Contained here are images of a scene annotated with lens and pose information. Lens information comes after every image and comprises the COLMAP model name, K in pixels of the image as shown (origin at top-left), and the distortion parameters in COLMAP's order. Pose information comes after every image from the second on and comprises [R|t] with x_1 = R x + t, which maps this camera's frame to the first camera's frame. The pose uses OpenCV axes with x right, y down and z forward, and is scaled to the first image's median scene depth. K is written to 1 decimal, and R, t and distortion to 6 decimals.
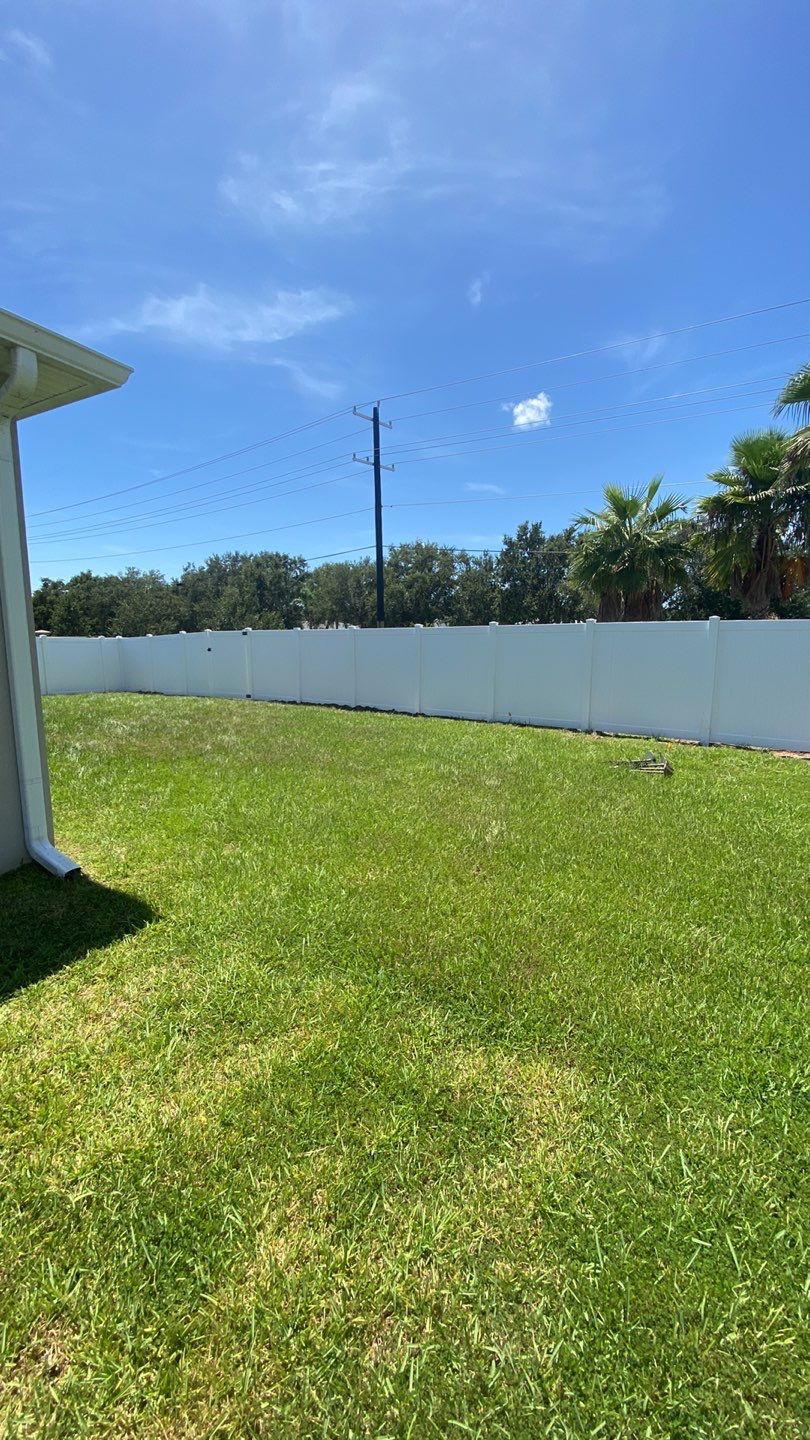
lens RADIAL K [[601.9, 0, 405.0], [0, 601.9, 720.0], [0, 0, 1]] dist [-0.000872, -0.000337]
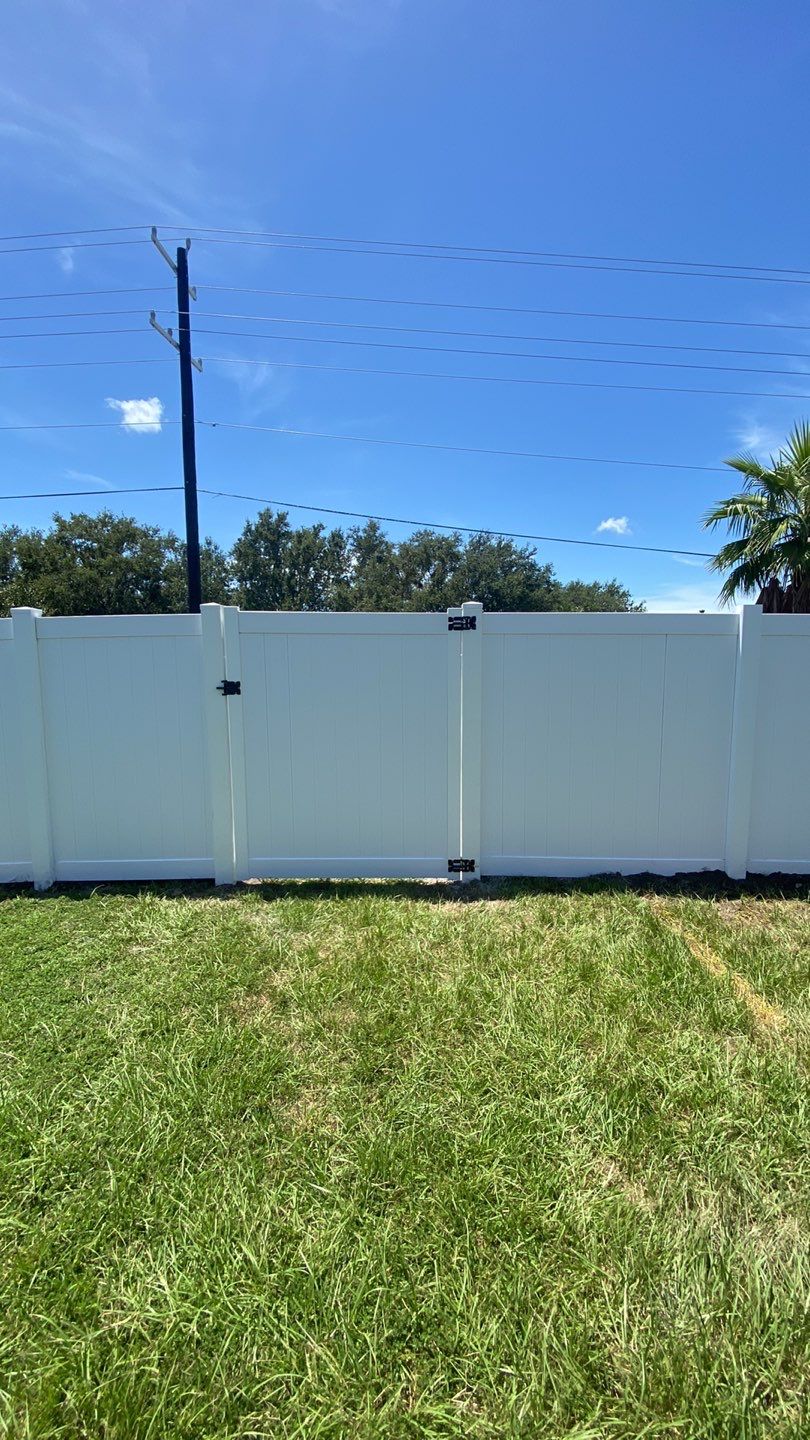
lens RADIAL K [[601.9, 0, 405.0], [0, 601.9, 720.0], [0, 0, 1]] dist [-0.000872, -0.000337]
pose [[0.819693, -0.045155, 0.571021, -0.124070], [0.057400, 0.998345, -0.003451, -0.030330], [-0.569920, 0.035606, 0.820928, 0.234790]]
